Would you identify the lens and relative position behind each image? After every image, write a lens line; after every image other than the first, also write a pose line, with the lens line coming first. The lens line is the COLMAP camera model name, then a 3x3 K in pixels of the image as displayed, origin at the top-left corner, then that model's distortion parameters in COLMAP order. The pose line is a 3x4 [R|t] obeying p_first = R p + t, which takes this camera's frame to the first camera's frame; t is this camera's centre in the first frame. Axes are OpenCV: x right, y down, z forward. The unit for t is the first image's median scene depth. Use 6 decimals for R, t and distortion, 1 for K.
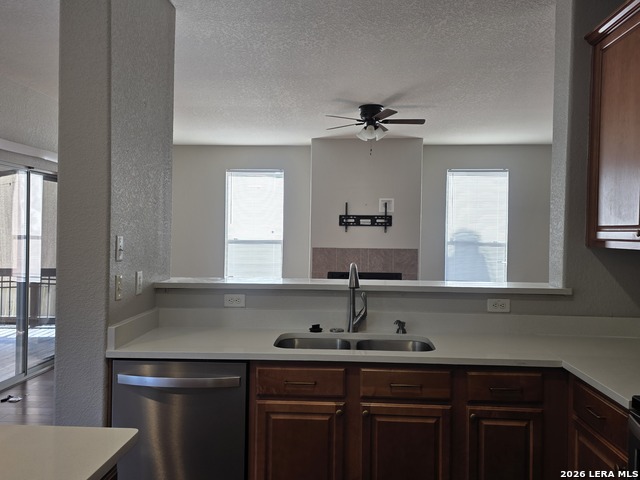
lens RADIAL K [[548.8, 0, 320.0], [0, 548.8, 240.0], [0, 0, 1]] dist [0.061269, -0.000950]
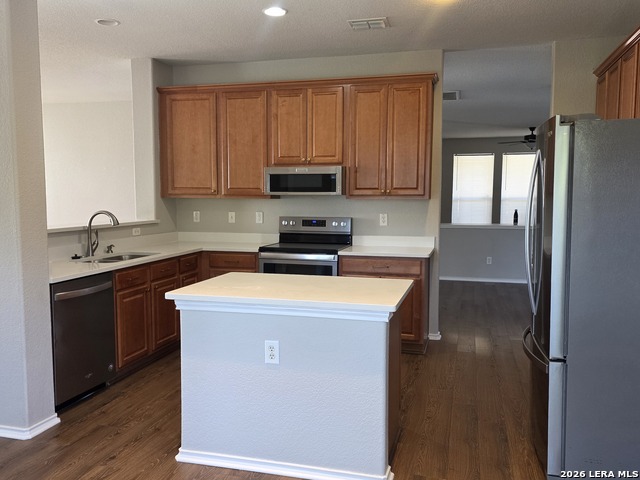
lens RADIAL K [[548.8, 0, 320.0], [0, 548.8, 240.0], [0, 0, 1]] dist [0.061269, -0.000950]
pose [[0.226532, -0.093523, 0.969503, -1.306824], [0.001474, 0.995411, 0.095678, -0.025329], [-0.974003, -0.020245, 0.225631, 0.018387]]
